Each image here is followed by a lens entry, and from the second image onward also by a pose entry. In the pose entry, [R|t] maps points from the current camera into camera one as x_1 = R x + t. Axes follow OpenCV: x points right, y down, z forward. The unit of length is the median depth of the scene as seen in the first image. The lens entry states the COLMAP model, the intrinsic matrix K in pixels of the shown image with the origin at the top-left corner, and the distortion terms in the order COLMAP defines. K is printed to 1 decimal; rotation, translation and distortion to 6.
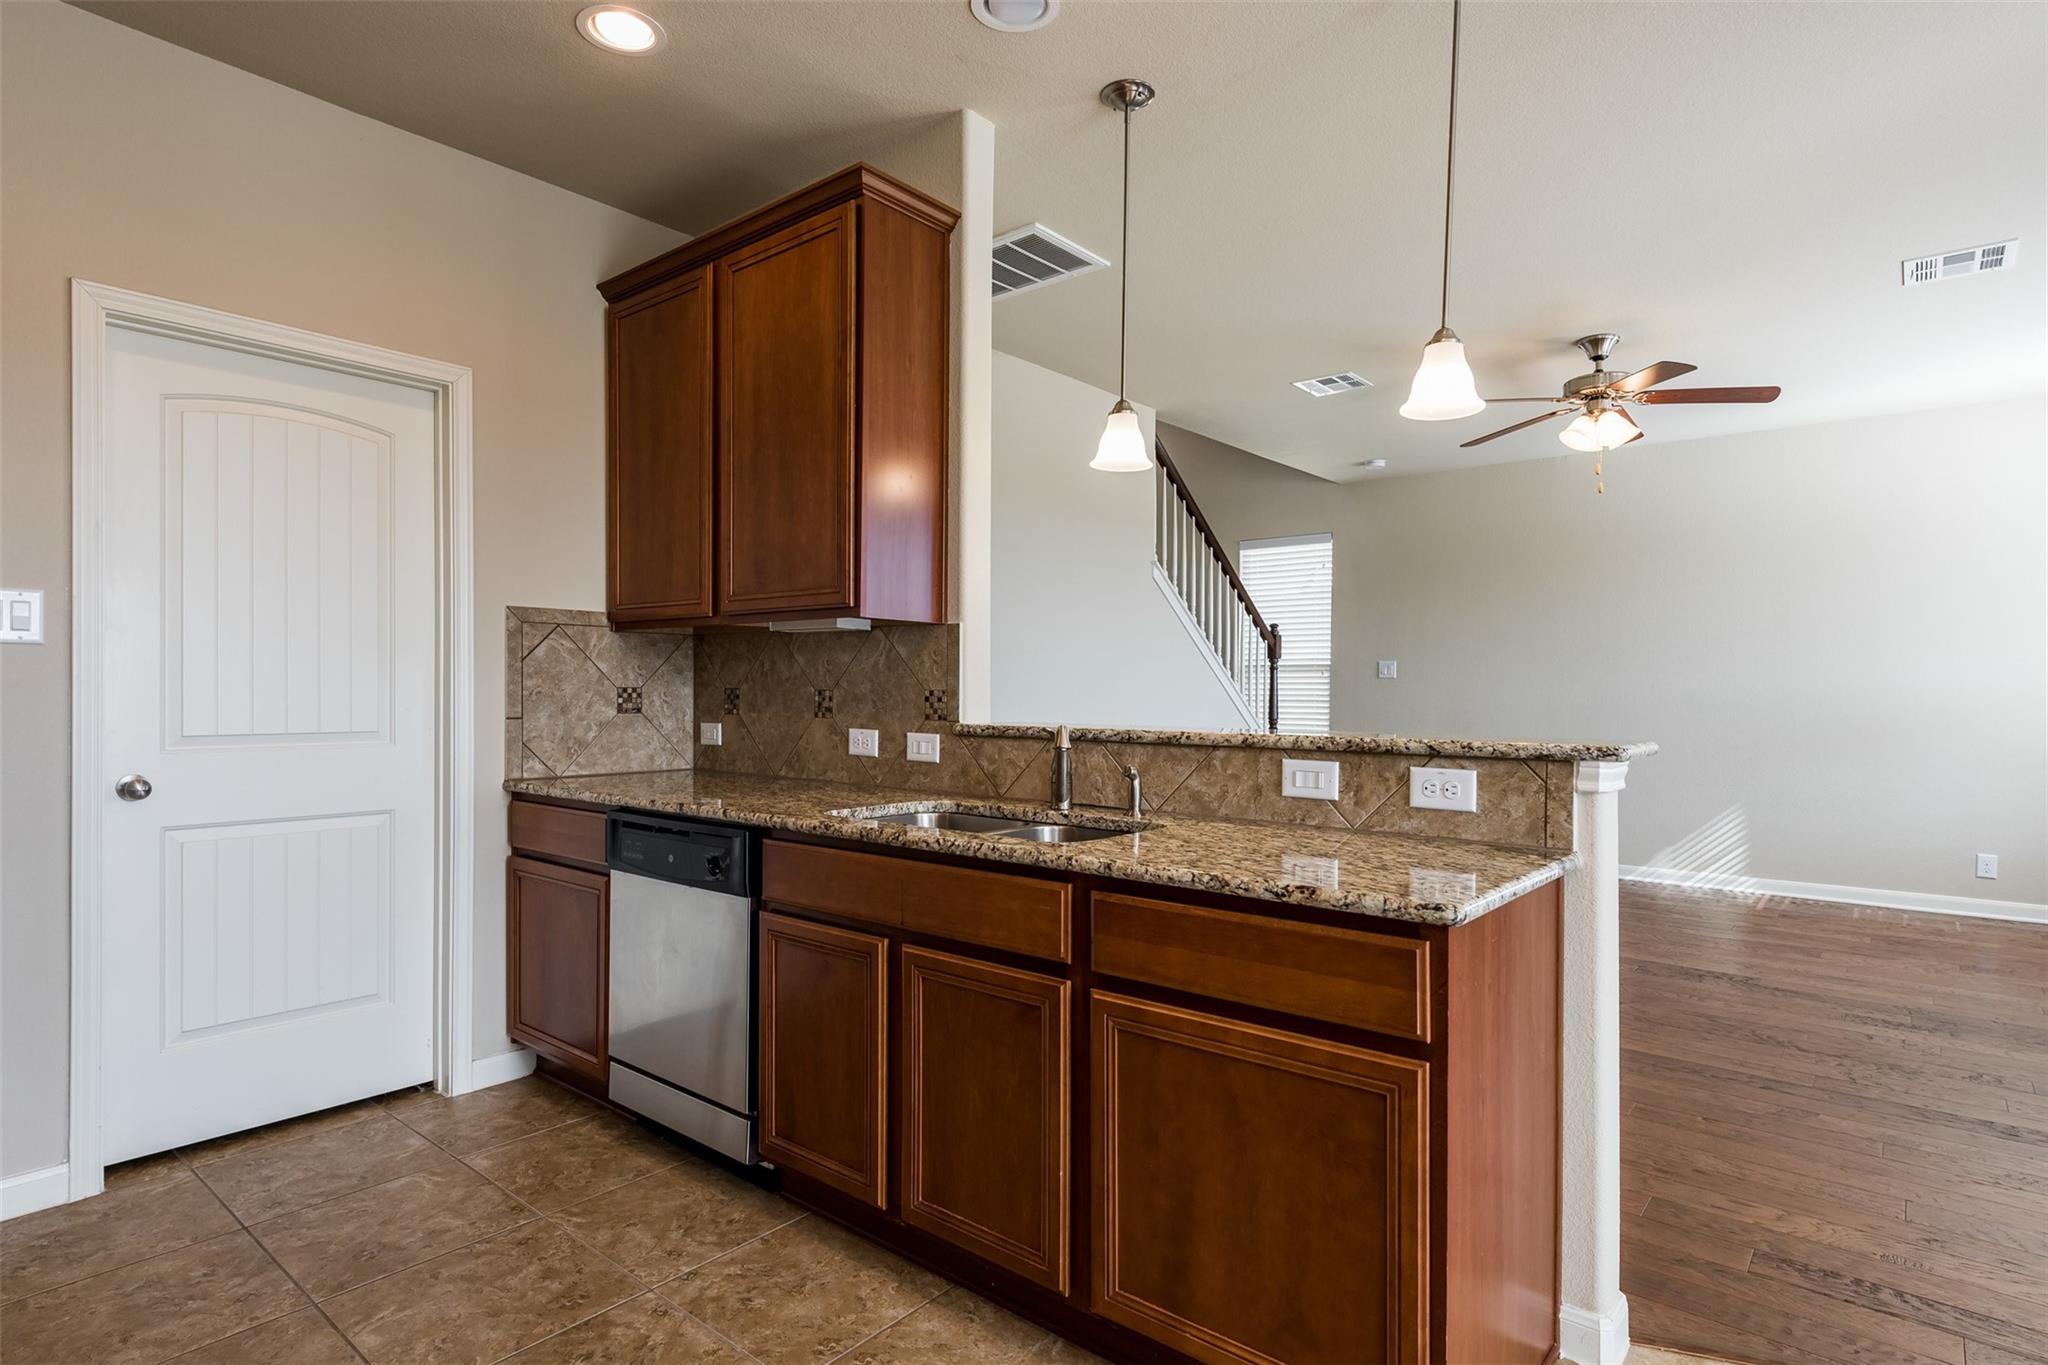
lens RADIAL K [[1058.7, 0, 1025.6], [0, 1058.7, 691.4], [0, 0, 1]] dist [-0.004223, -0.000976]
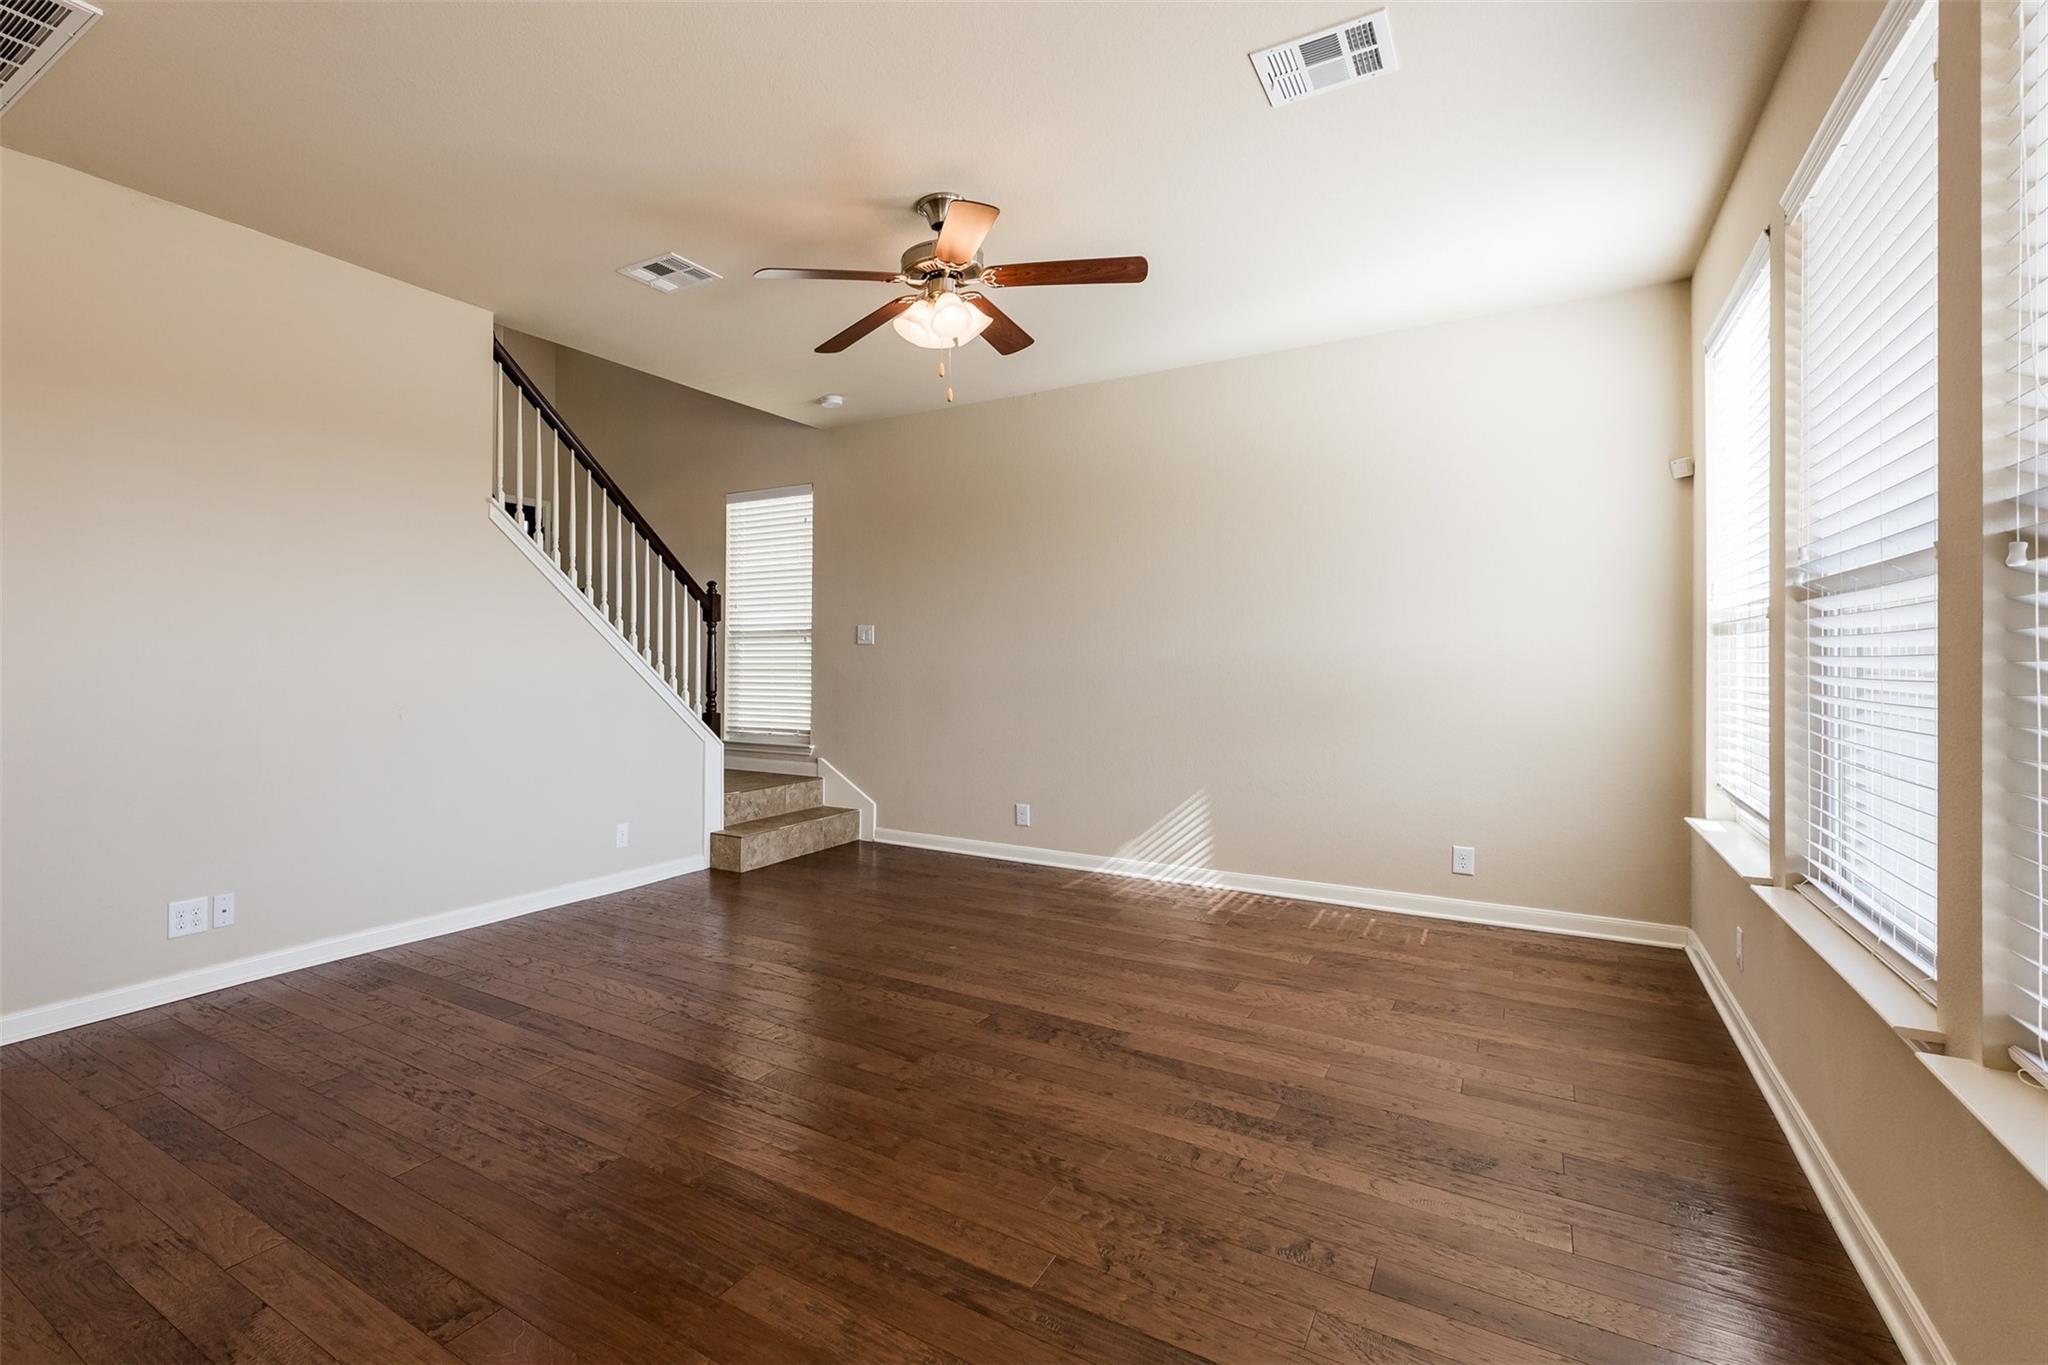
lens RADIAL K [[878.2, 0, 920.0], [0, 878.2, 653.7], [0, 0, 1]] dist [0.000526, -0.000265]
pose [[0.997433, -0.000275, 0.071606, 0.399763], [0.000987, 0.999950, -0.009908, 0.003668], [-0.071600, 0.009953, 0.997384, 0.301254]]
